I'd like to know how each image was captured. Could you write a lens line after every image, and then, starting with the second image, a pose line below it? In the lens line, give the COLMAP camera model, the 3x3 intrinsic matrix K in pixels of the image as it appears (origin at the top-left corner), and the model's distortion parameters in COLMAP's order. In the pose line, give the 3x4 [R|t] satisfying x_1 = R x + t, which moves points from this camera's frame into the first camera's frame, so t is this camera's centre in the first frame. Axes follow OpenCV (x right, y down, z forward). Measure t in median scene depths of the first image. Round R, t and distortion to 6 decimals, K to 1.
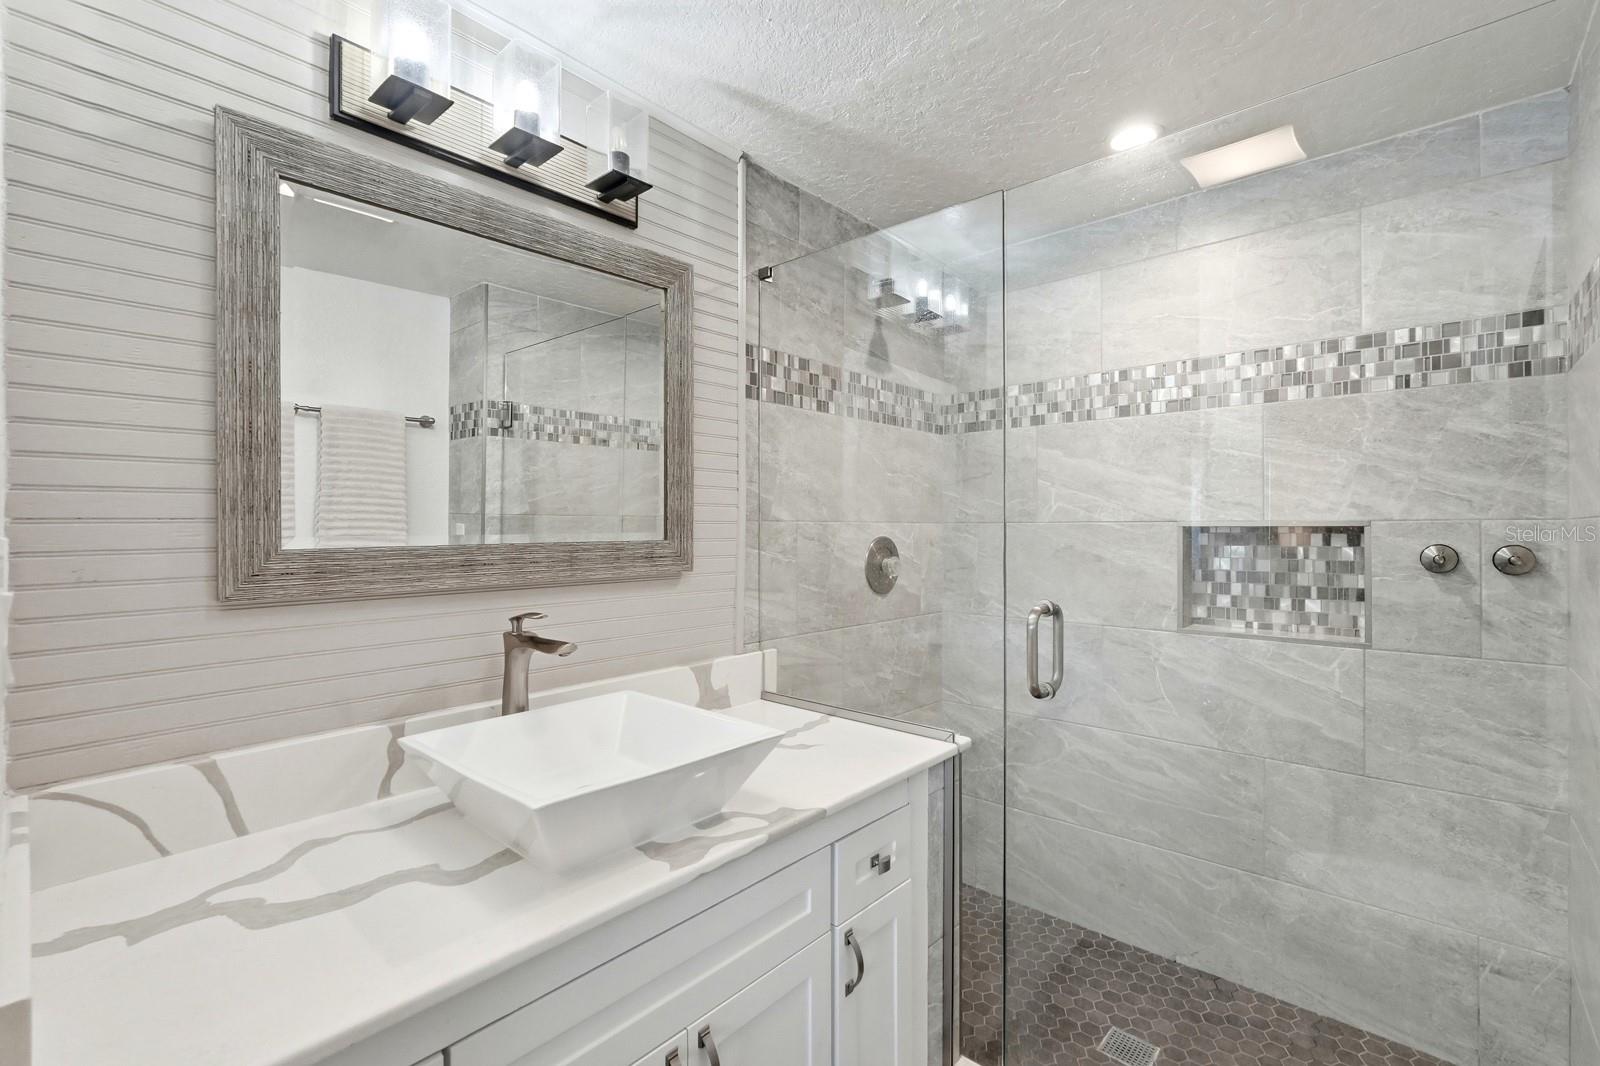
lens RADIAL K [[704.9, 0, 794.5], [0, 704.9, 520.3], [0, 0, 1]] dist [-0.000977, 0.000645]
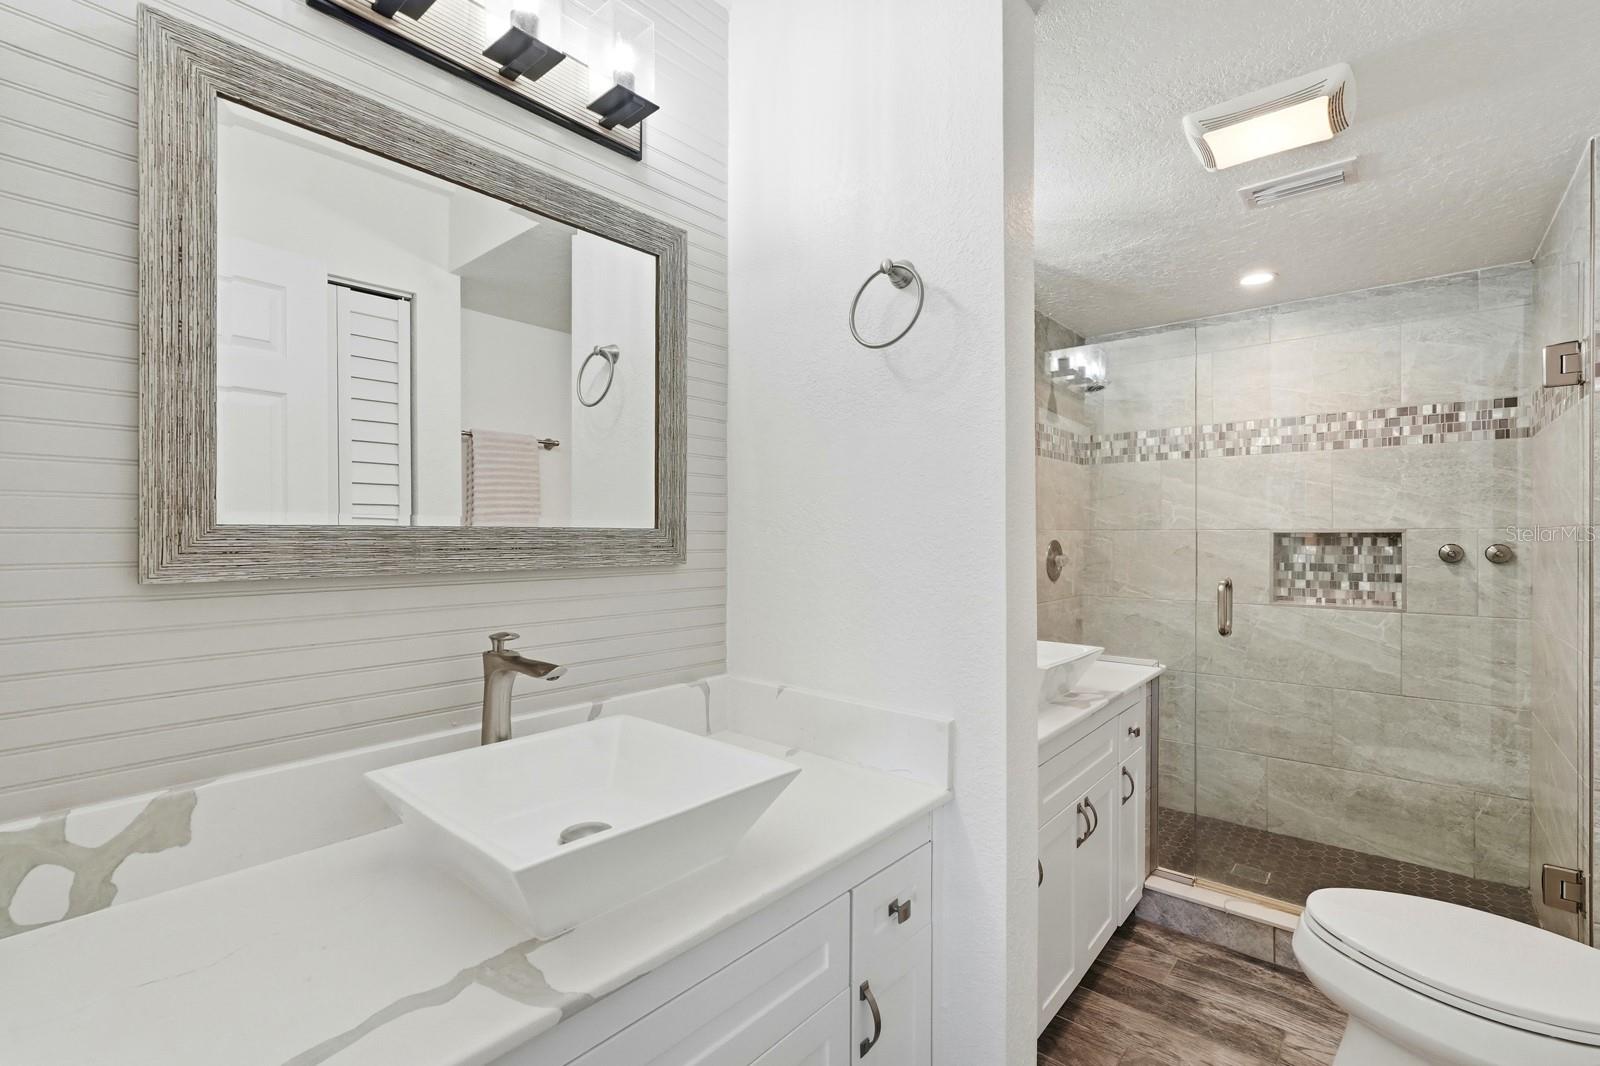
lens RADIAL K [[710.0, 0, 798.0], [0, 710.0, 530.4], [0, 0, 1]] dist [0.001486, 0.000332]
pose [[0.999699, -0.002166, 0.024421, -0.512938], [0.001965, 0.999964, 0.008270, -0.011247], [-0.024438, -0.008220, 0.999668, -0.485320]]
